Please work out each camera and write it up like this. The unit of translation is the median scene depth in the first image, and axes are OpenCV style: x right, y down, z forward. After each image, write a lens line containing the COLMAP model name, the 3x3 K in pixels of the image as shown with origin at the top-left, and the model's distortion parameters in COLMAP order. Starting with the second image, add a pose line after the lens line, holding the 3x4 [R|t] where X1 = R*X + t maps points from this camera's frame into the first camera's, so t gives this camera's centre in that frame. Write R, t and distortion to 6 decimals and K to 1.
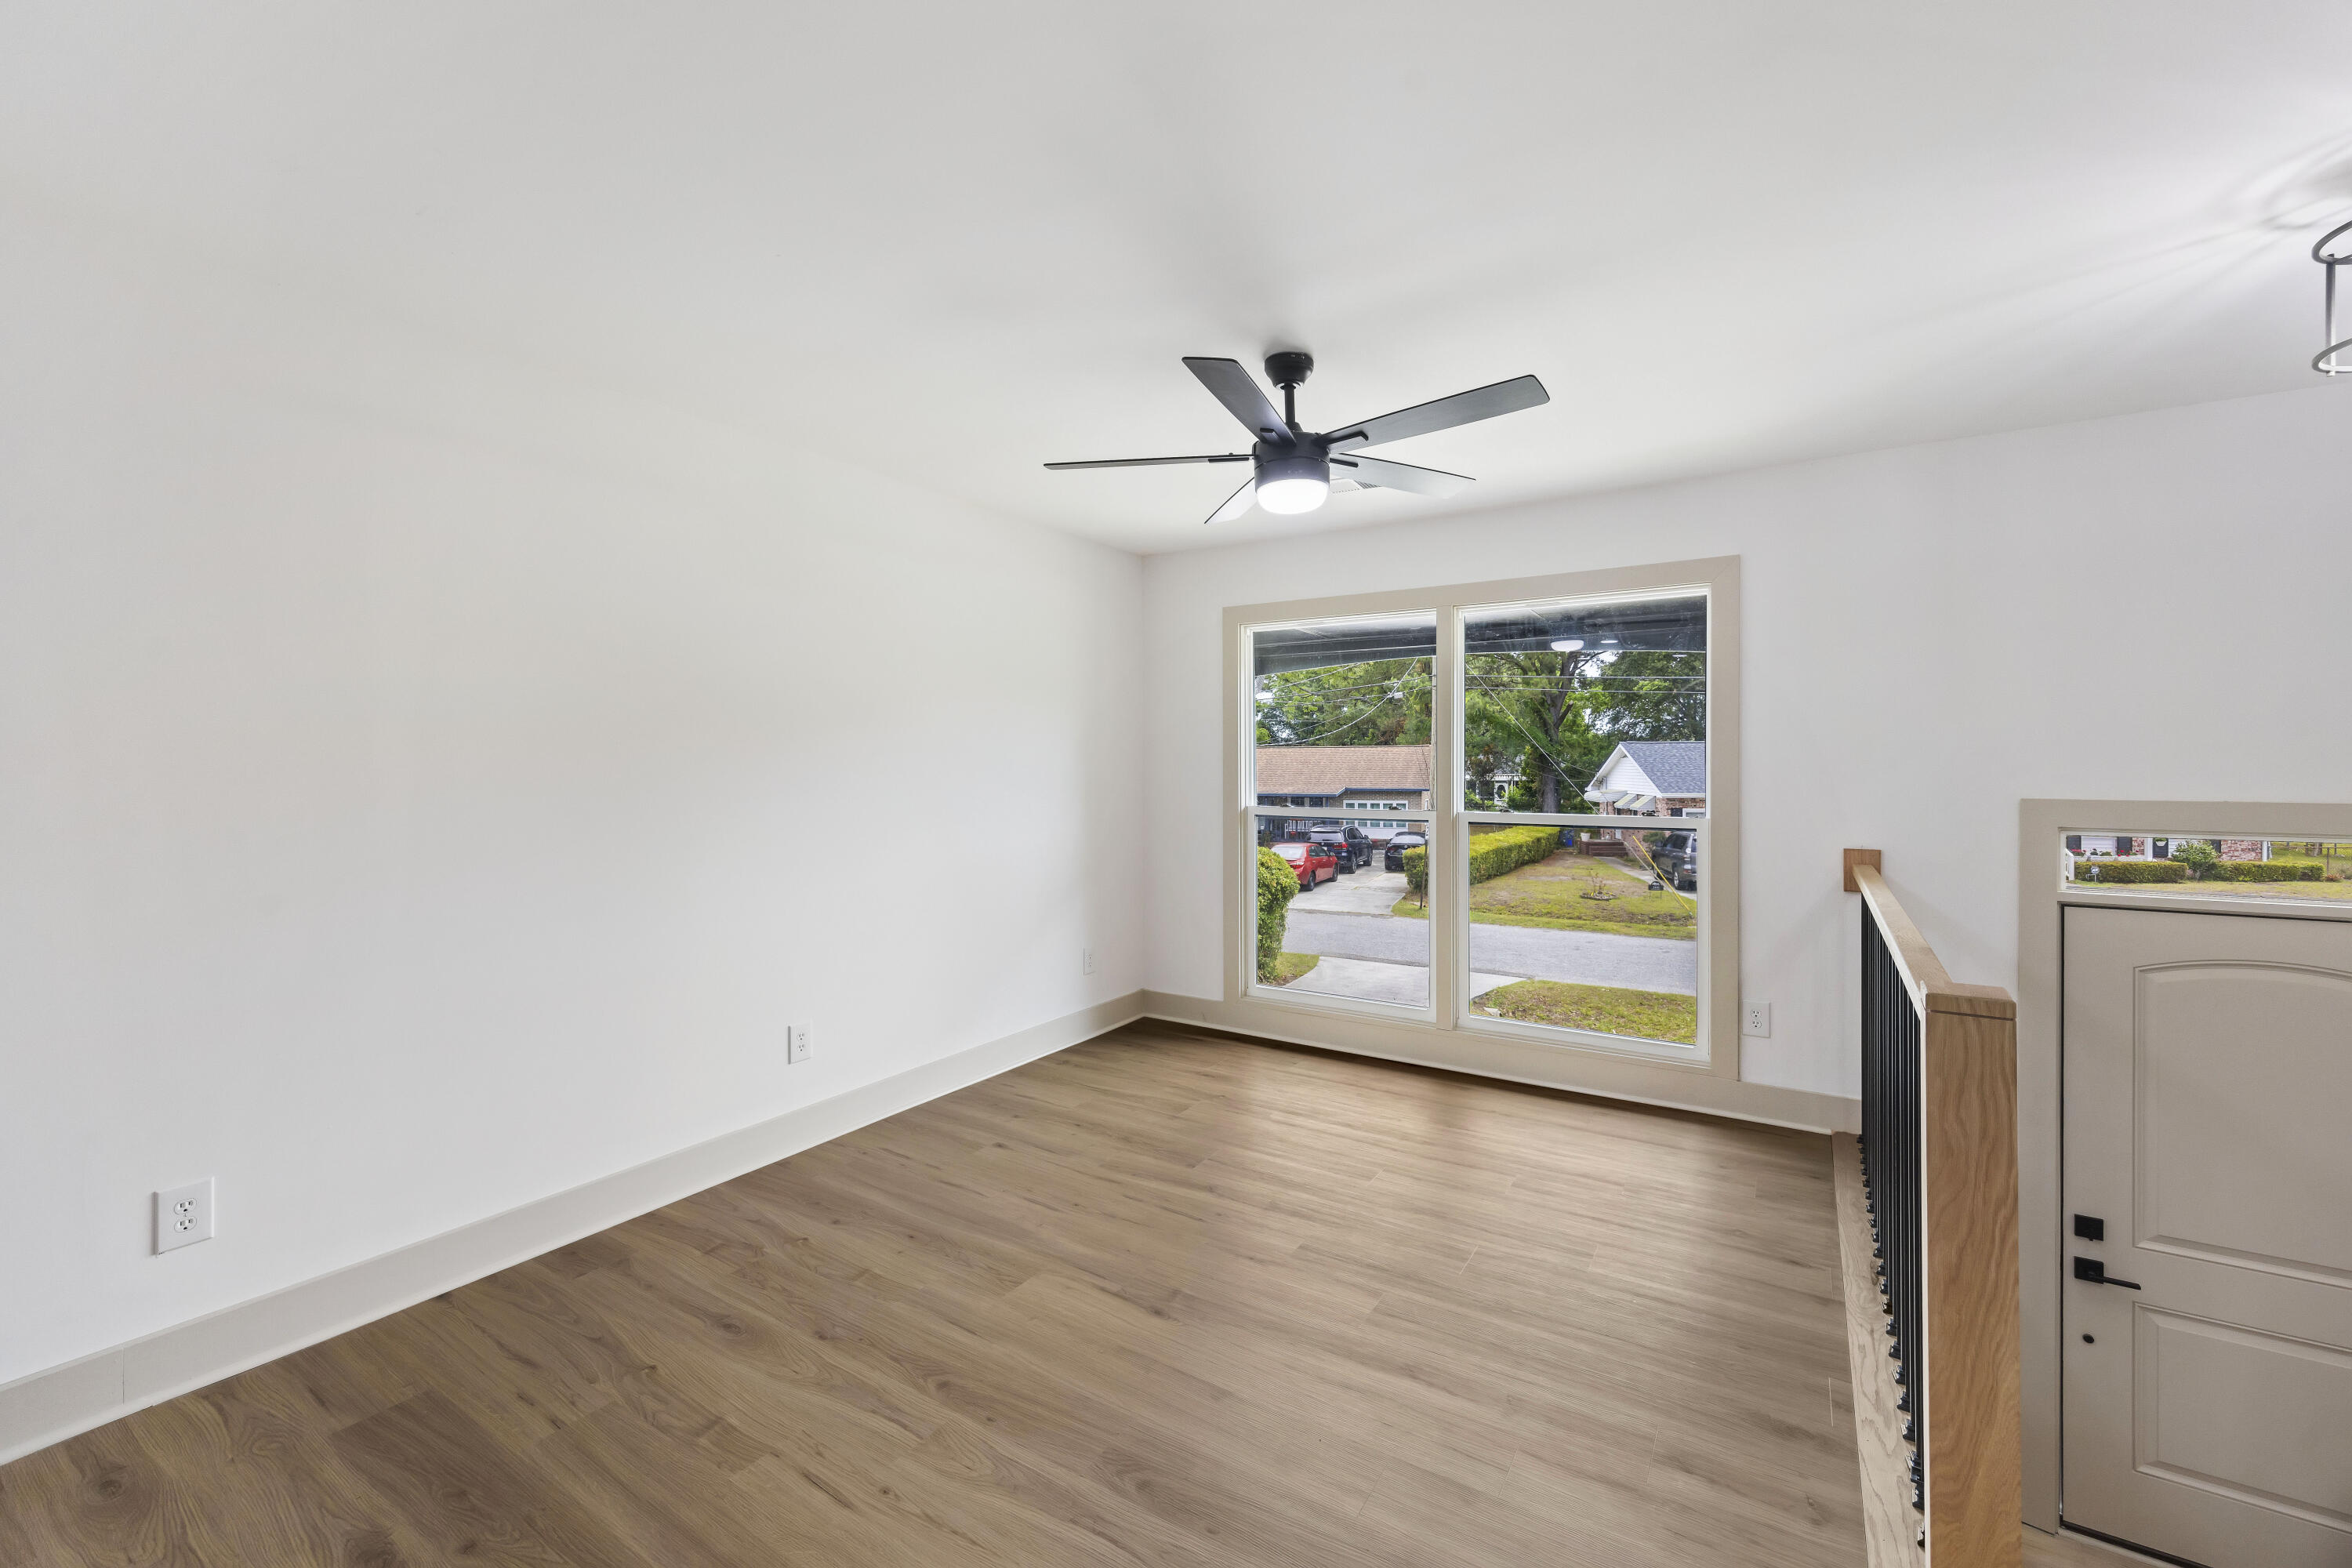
lens RADIAL K [[940.6, 0, 1176.3], [0, 940.6, 773.9], [0, 0, 1]] dist [0.001835, 0.000127]
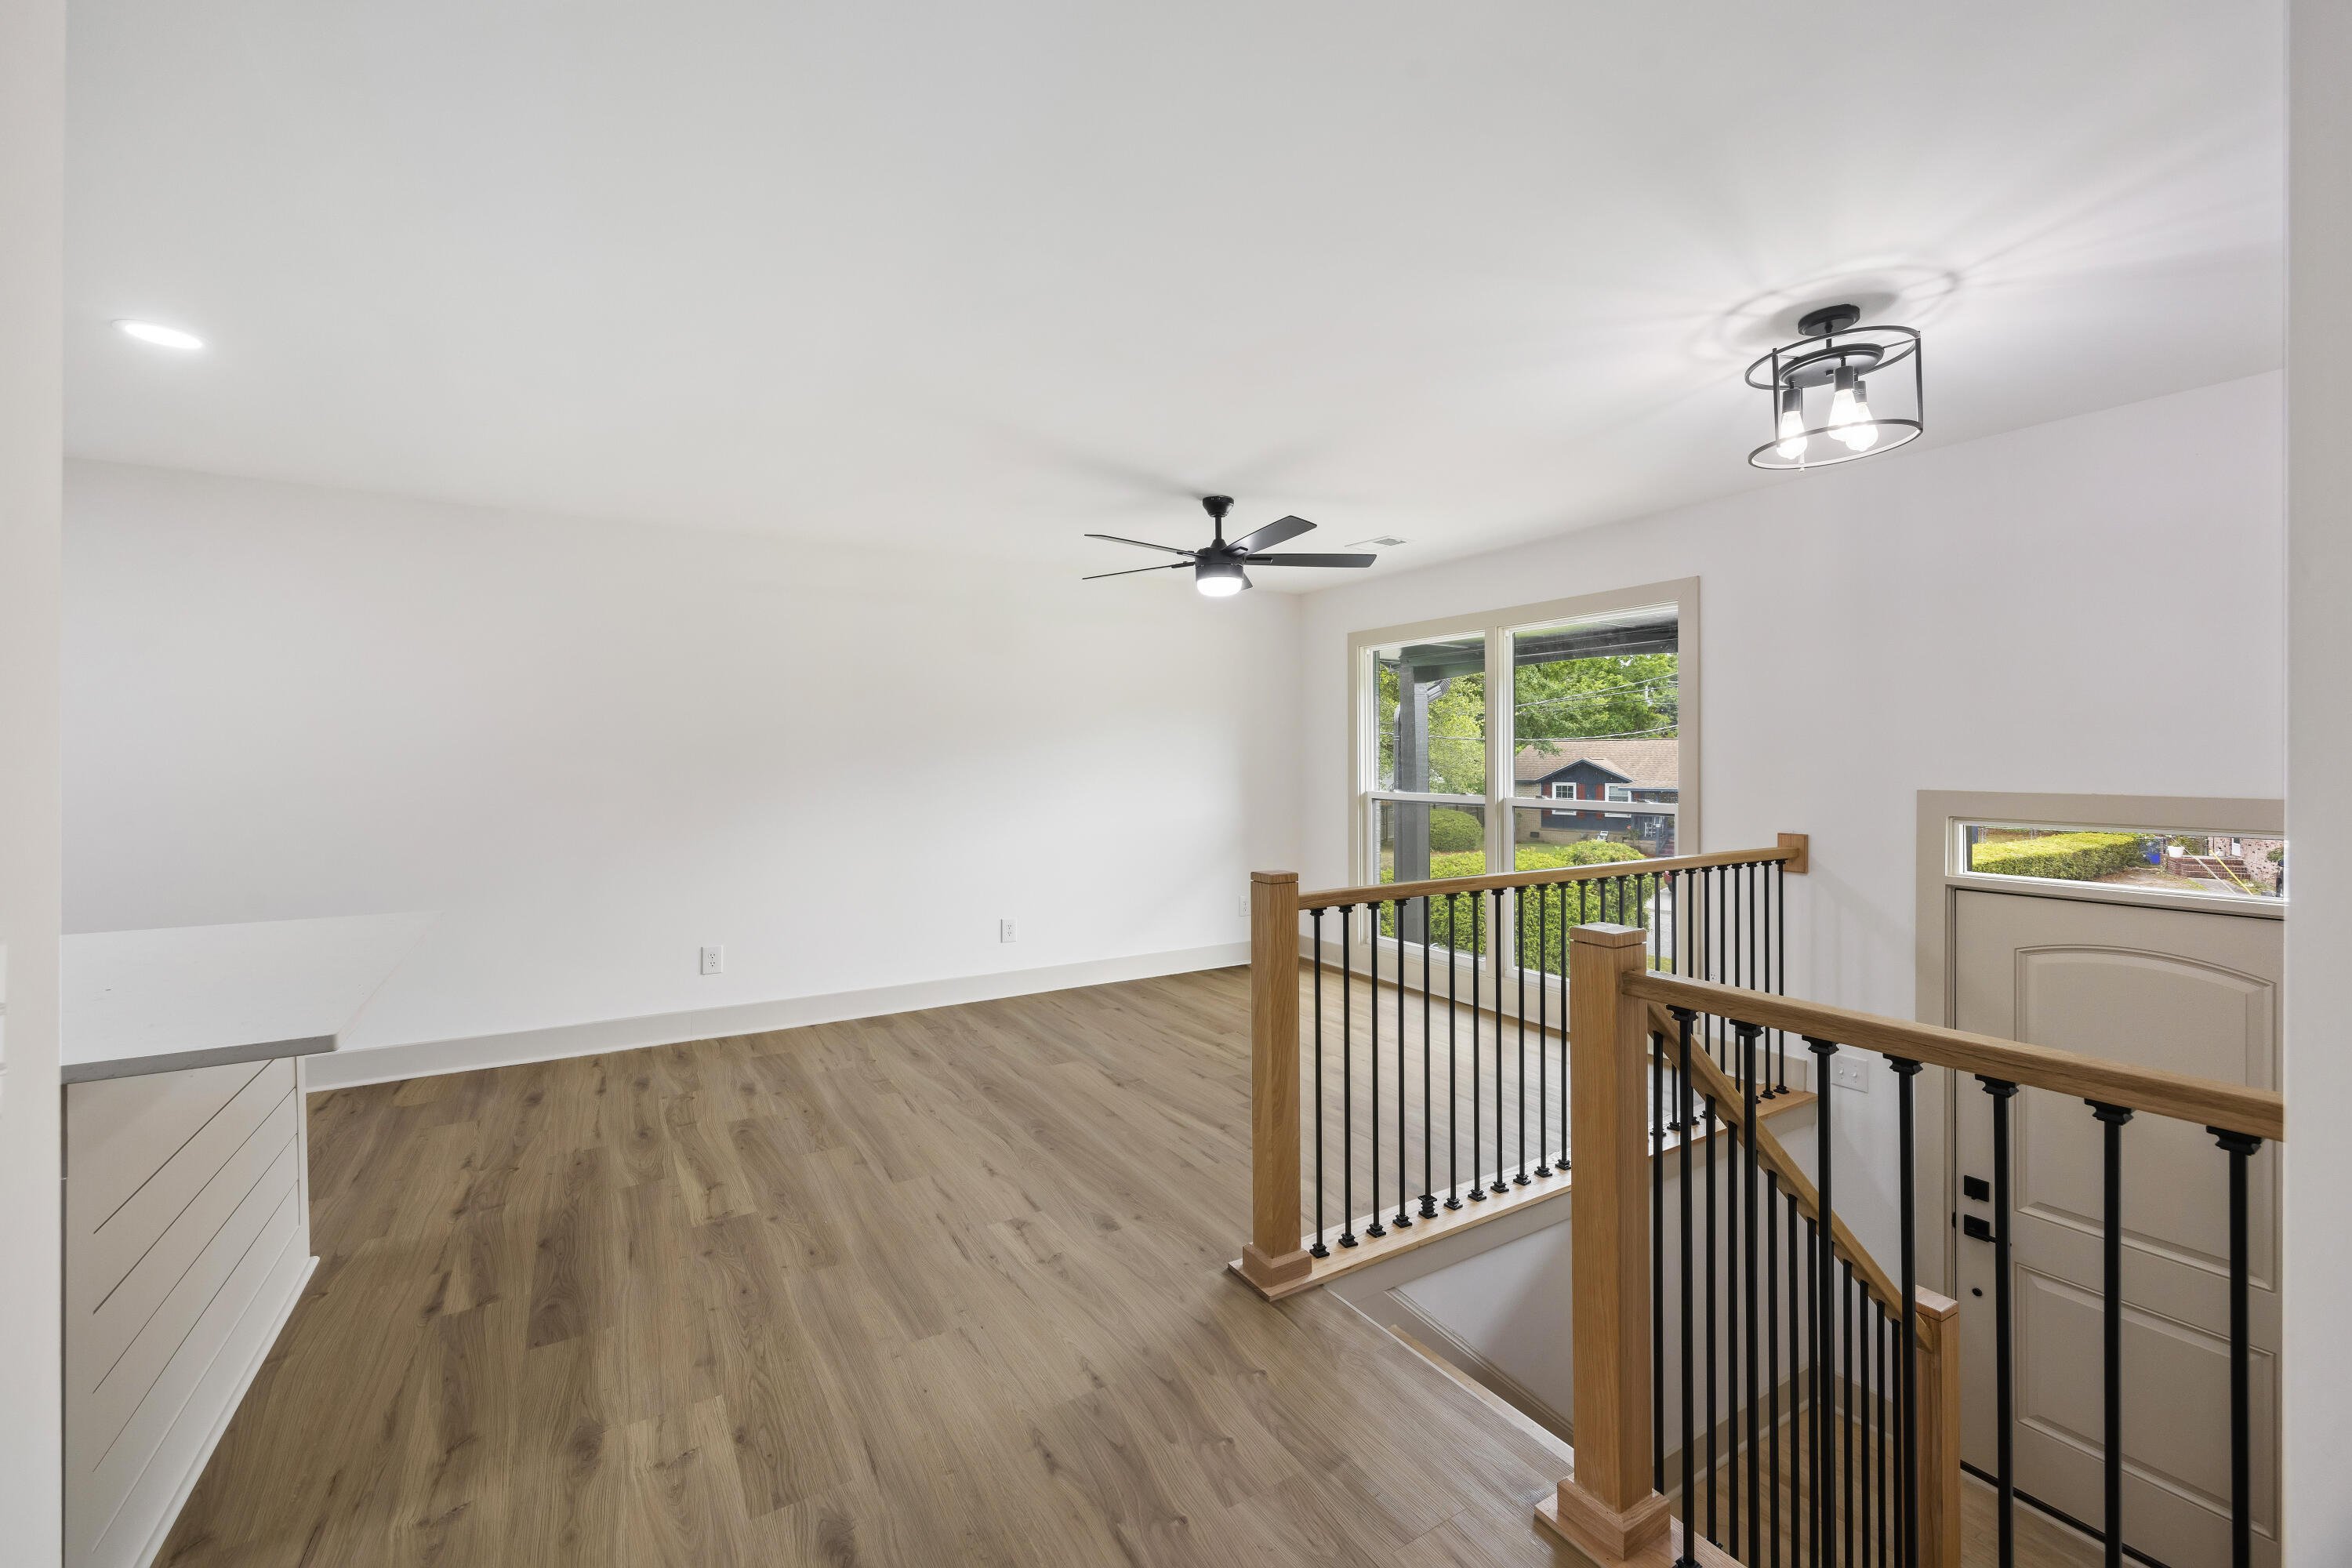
lens RADIAL K [[936.5, 0, 1183.7], [0, 936.5, 762.4], [0, 0, 1]] dist [-0.001746, -0.000168]
pose [[0.903572, 0.001535, -0.428432, 0.477985], [-0.003084, 0.999991, -0.002922, 0.000042], [0.428424, 0.003961, 0.903569, -0.278804]]
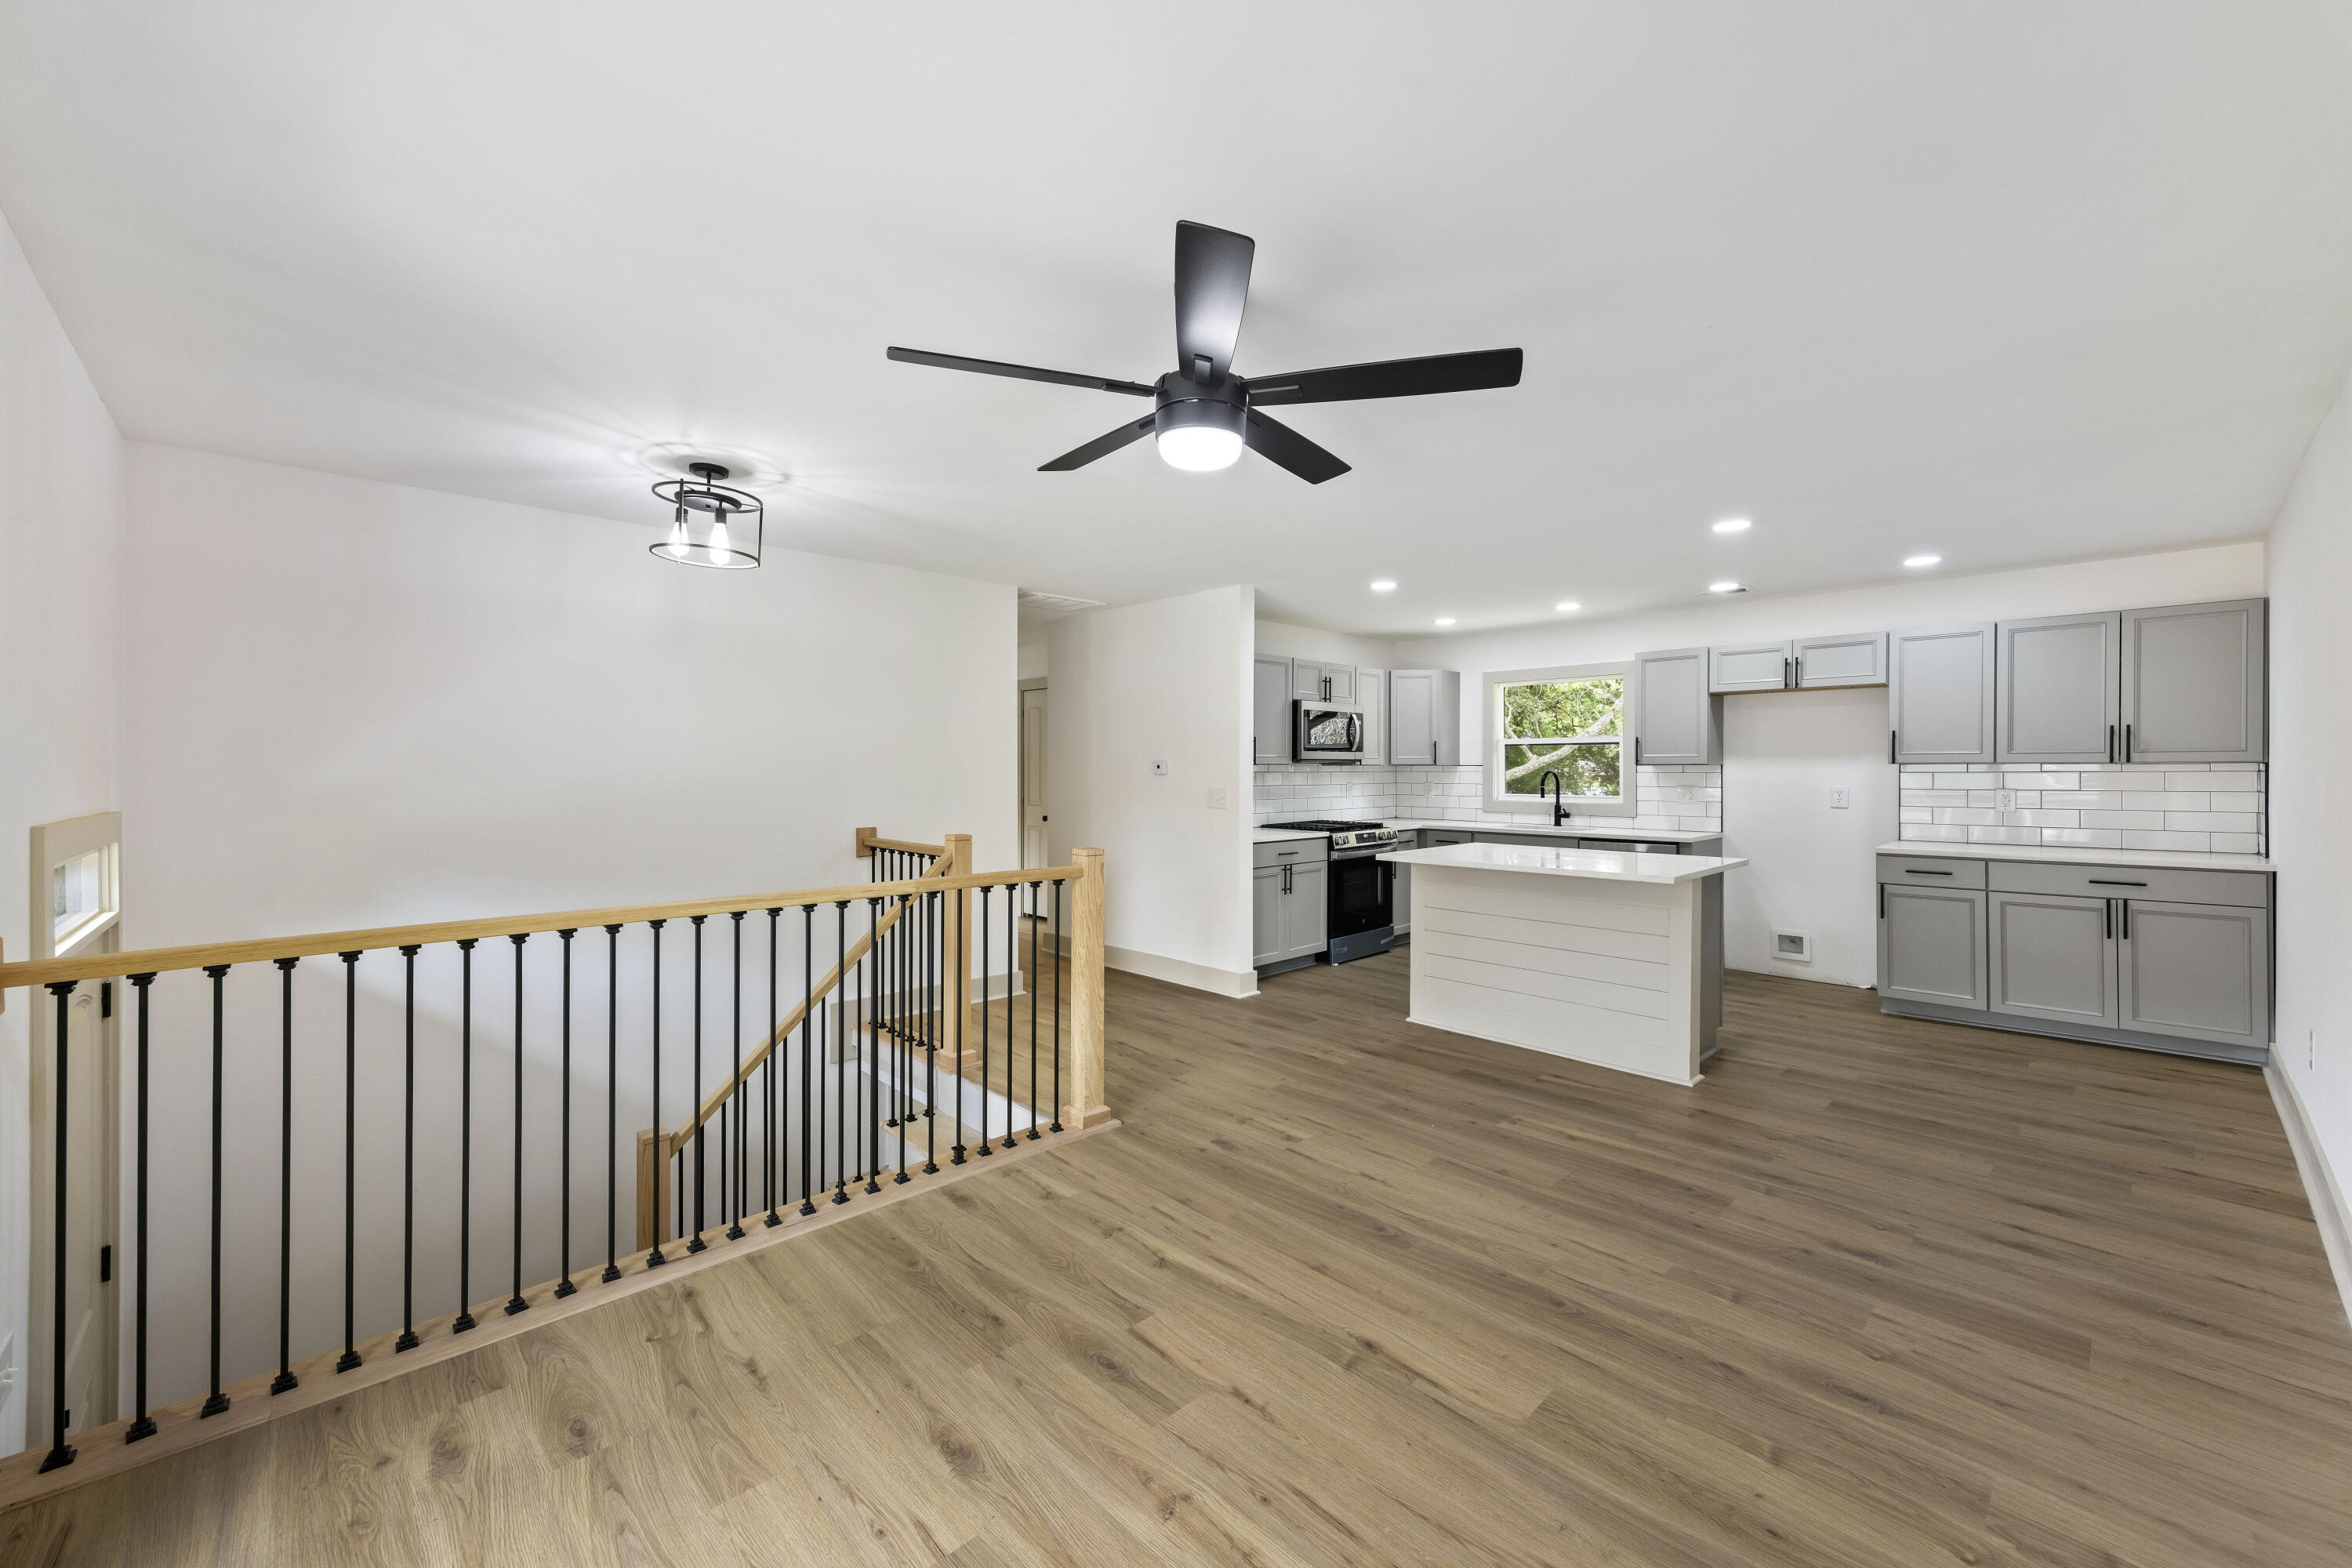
lens RADIAL K [[919.4, 0, 1167.7], [0, 919.4, 774.8], [0, 0, 1]] dist [0.003136, 0.000275]
pose [[-0.968878, 0.000137, 0.247541, -0.031405], [0.003444, 0.999911, 0.012926, -0.011738], [-0.247517, 0.013376, -0.968791, 1.160045]]
